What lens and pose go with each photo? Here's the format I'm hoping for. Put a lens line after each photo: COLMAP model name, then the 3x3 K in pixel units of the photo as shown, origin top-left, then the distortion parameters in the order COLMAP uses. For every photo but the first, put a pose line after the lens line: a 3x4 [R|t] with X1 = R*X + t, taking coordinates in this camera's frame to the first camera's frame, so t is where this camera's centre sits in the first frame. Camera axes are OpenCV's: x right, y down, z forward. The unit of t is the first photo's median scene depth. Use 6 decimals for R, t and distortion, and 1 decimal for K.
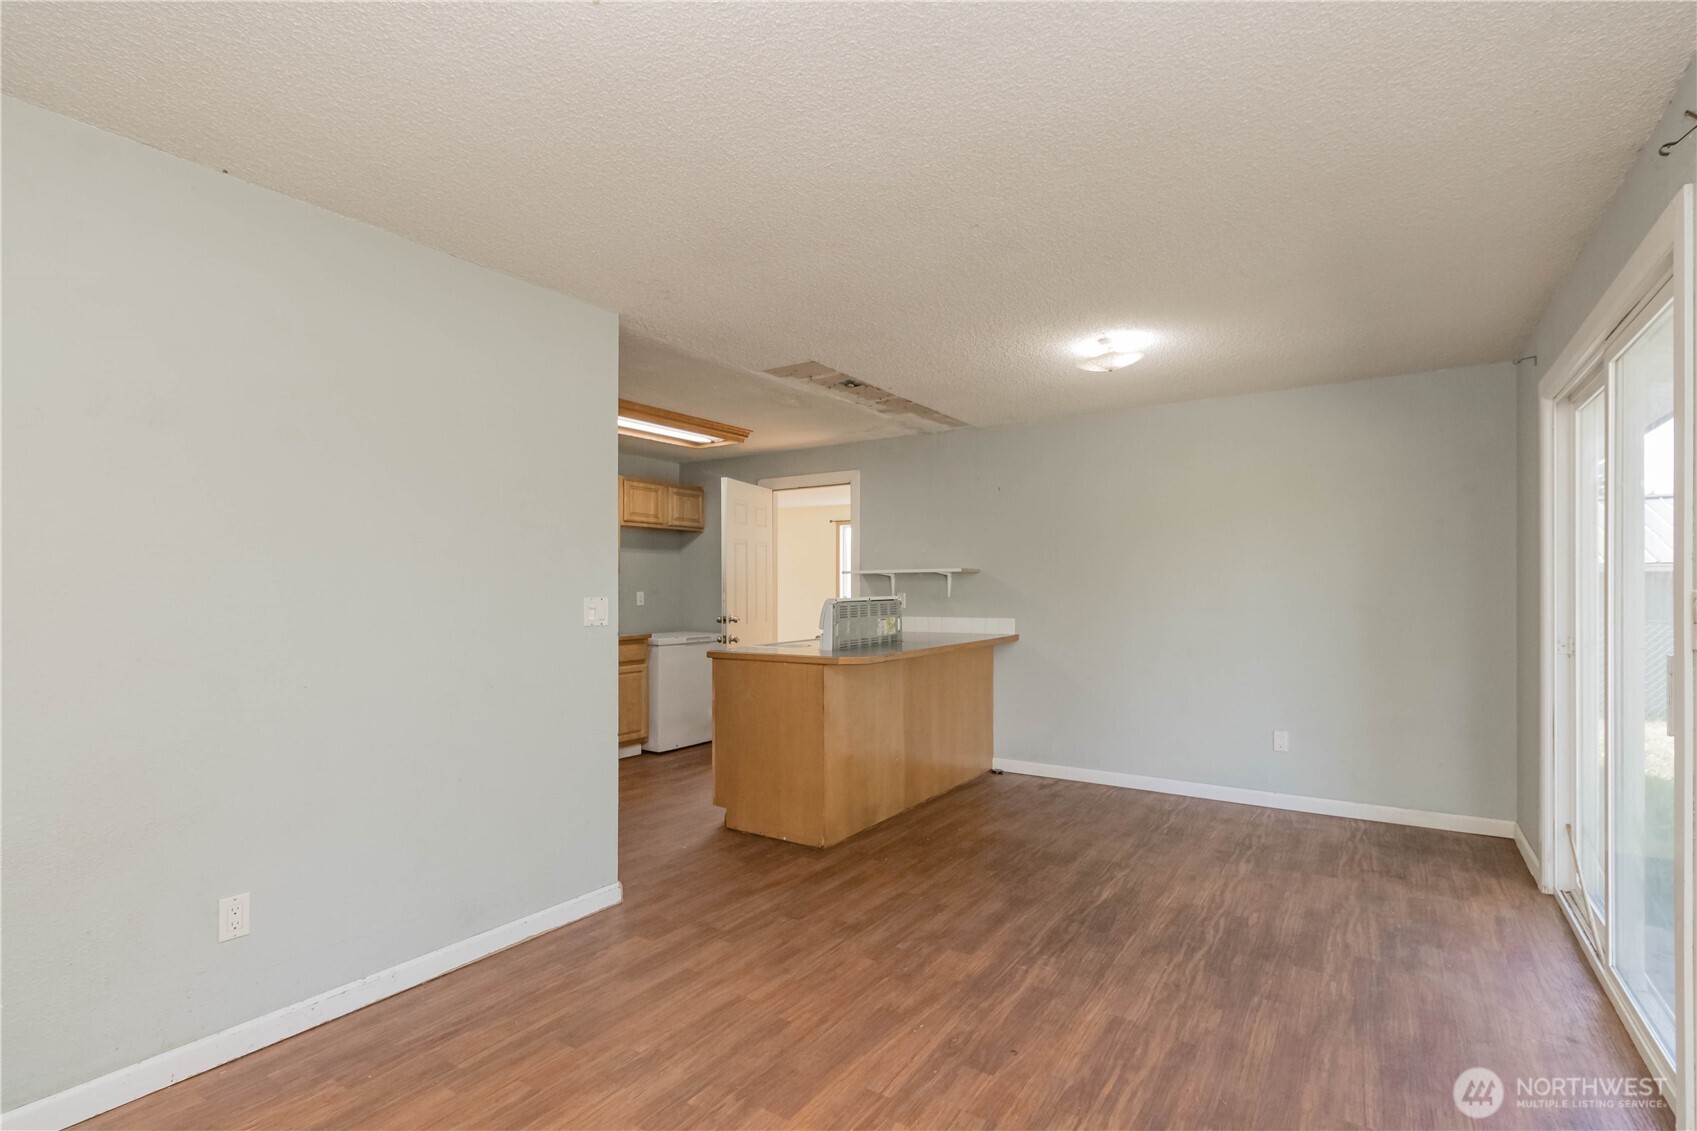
lens RADIAL K [[803.7, 0, 868.1], [0, 803.7, 556.5], [0, 0, 1]] dist [0.011050, -0.002347]
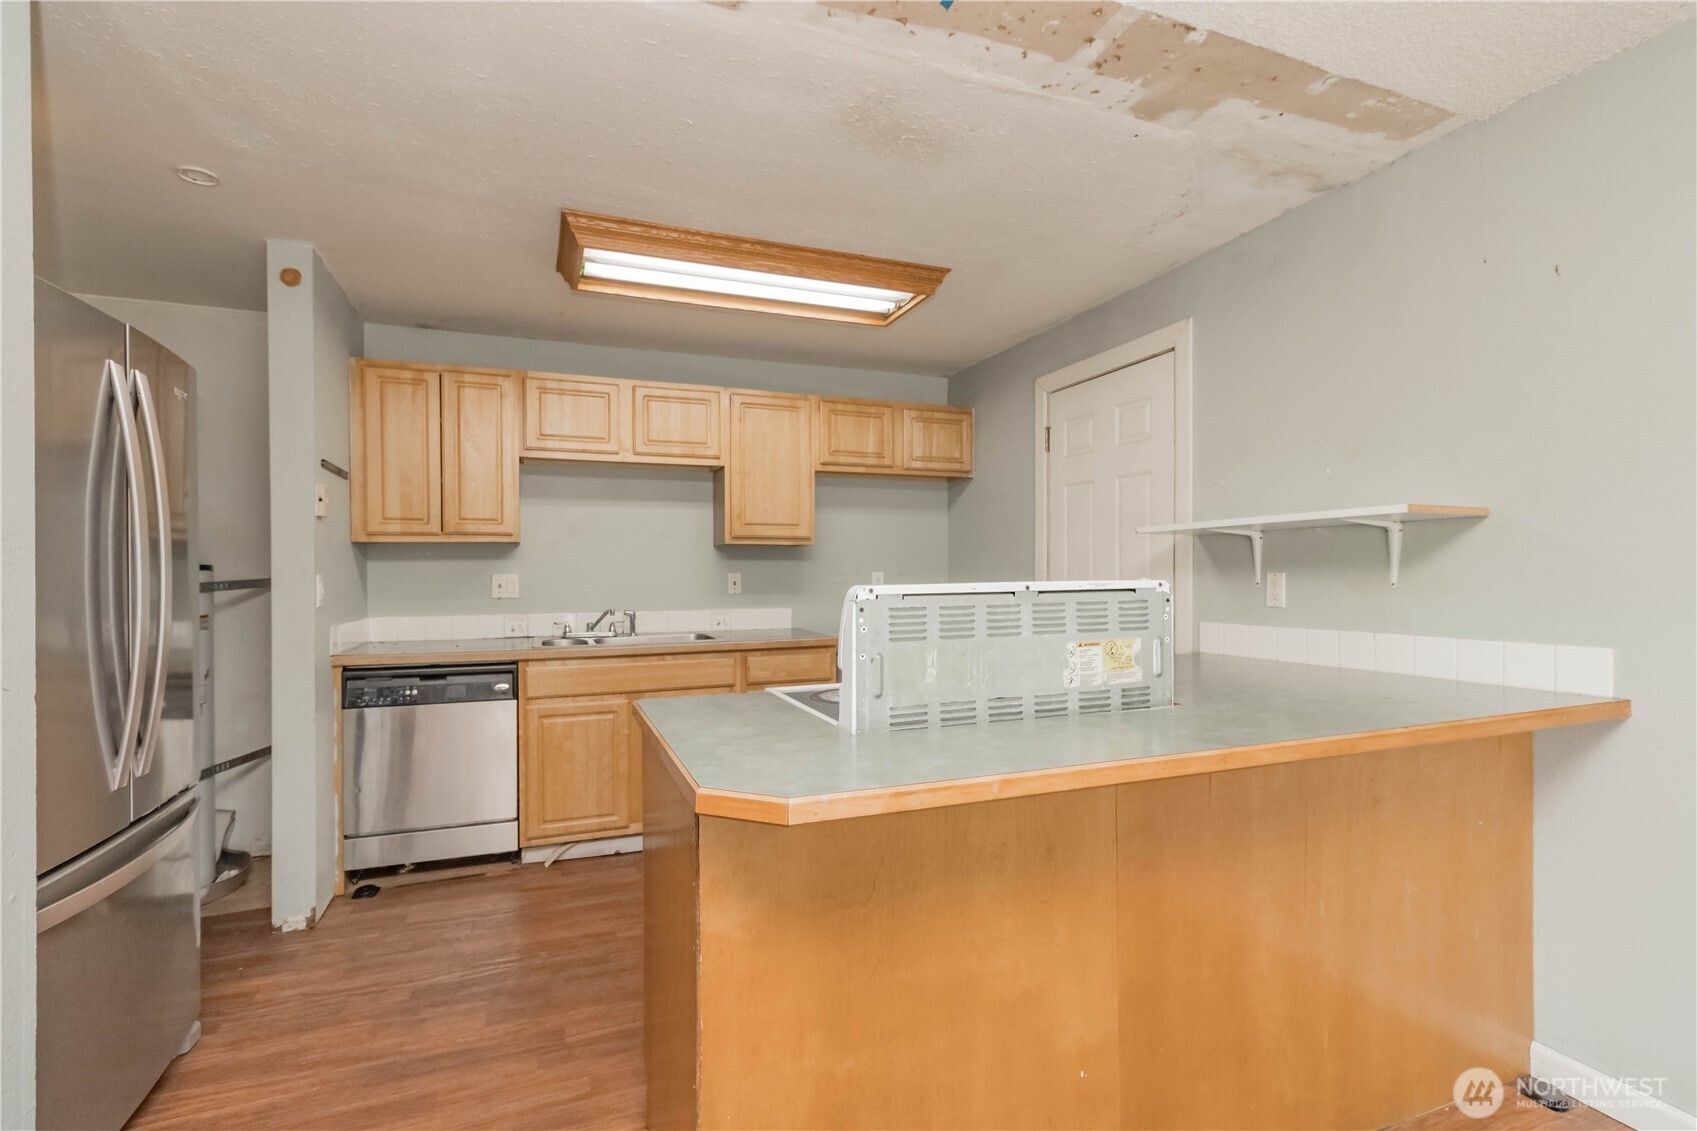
lens RADIAL K [[803.7, 0, 870.0], [0, 803.7, 579.9], [0, 0, 1]] dist [0.011050, -0.002347]
pose [[0.810943, 0.003544, -0.585115, 0.126259], [0.026797, 0.998708, 0.043188, 0.025133], [0.584512, -0.050703, 0.809800, 0.529817]]
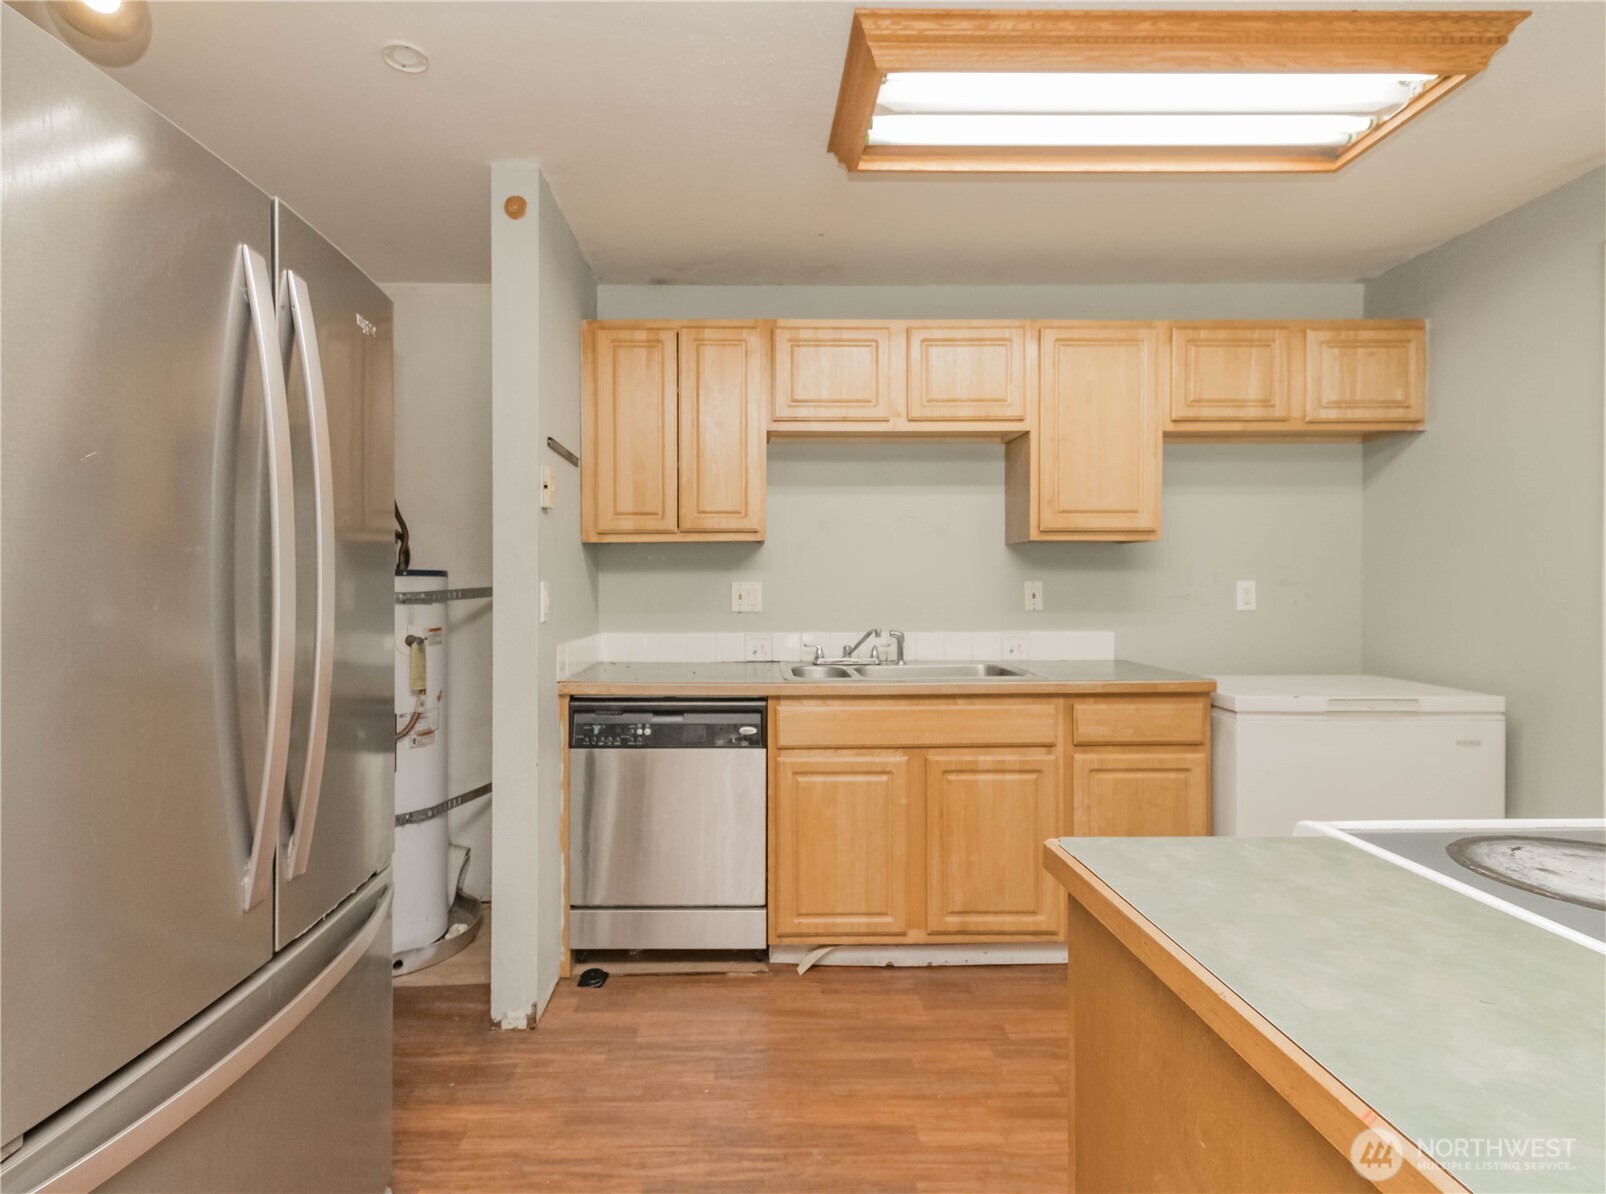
lens RADIAL K [[864.5, 0, 762.5], [0, 864.5, 586.3], [0, 0, 1]] dist [0.009993, 0.002526]
pose [[0.536849, 0.001759, -0.843676, -0.020791], [0.035549, 0.999063, 0.024703, 0.029950], [0.842929, -0.043254, 0.536283, 0.595550]]
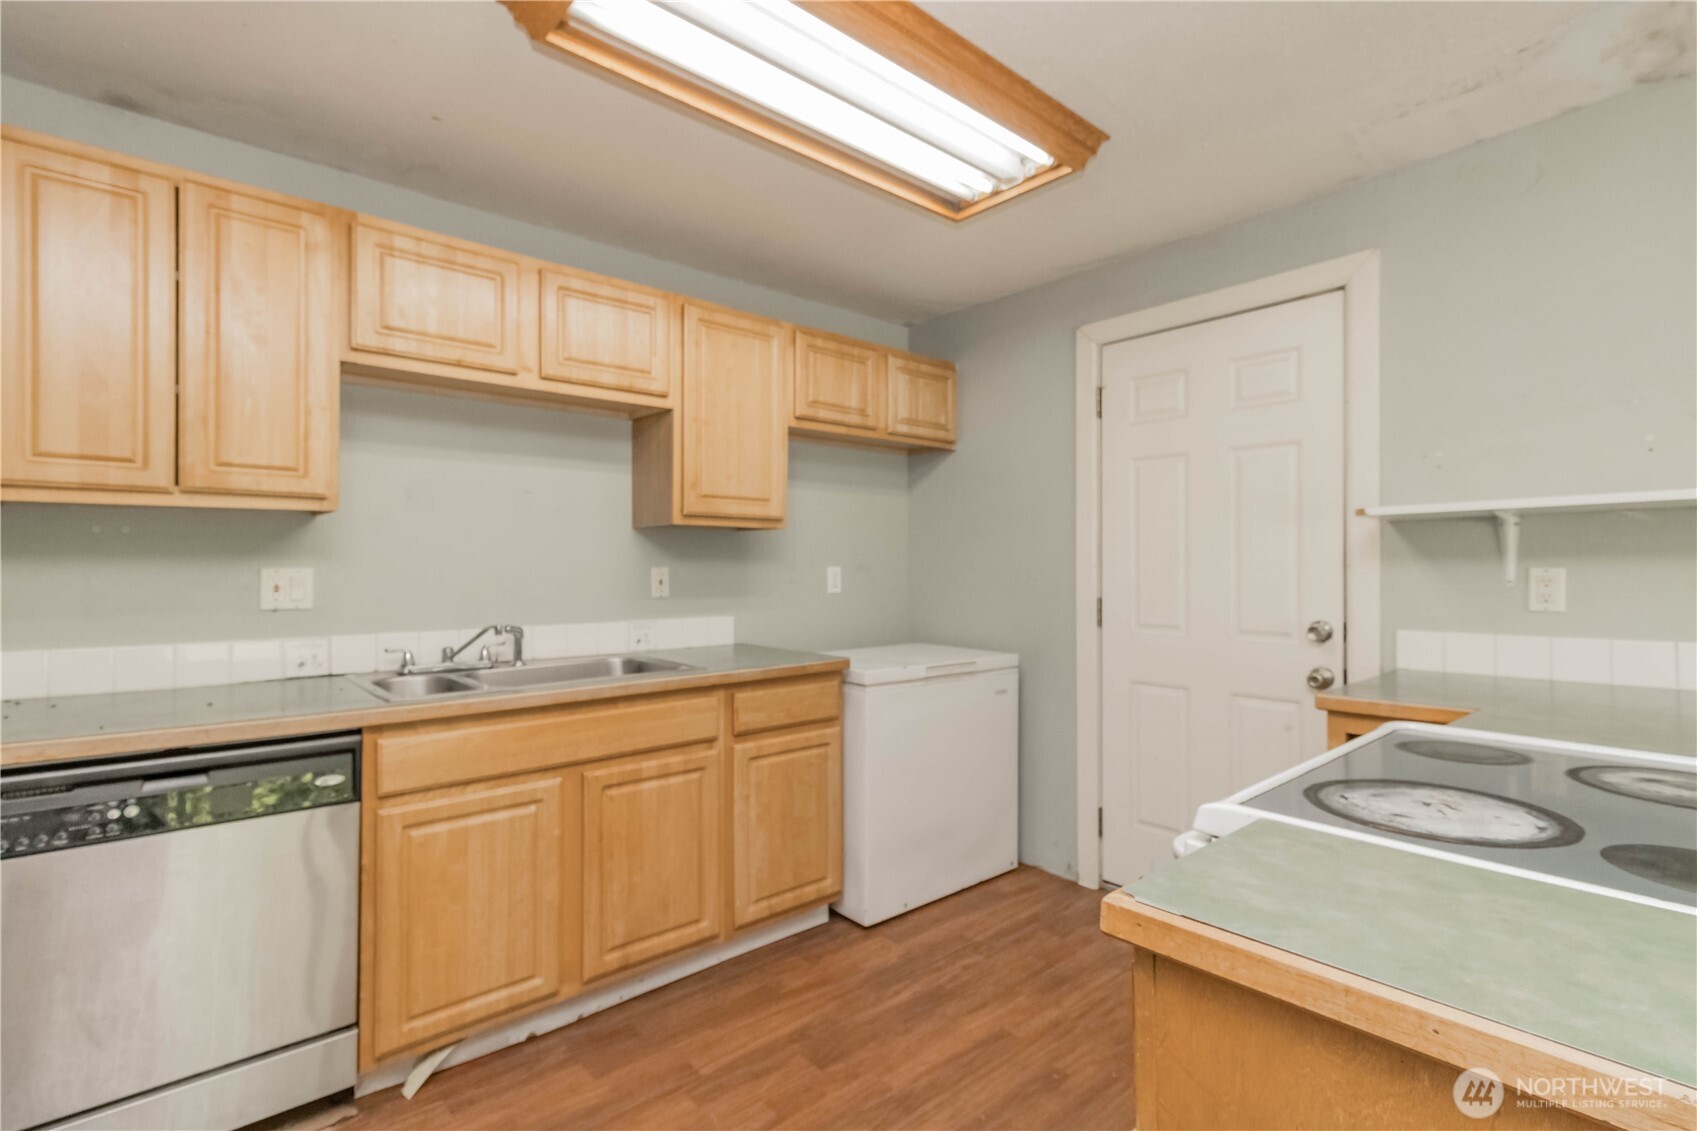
lens RADIAL K [[803.7, 0, 887.3], [0, 803.7, 561.8], [0, 0, 1]] dist [0.011050, -0.002347]
pose [[0.961647, -0.002766, -0.274275, -0.130702], [0.011929, 0.999425, 0.031748, 0.029308], [0.274029, -0.033802, 0.961127, 0.603039]]
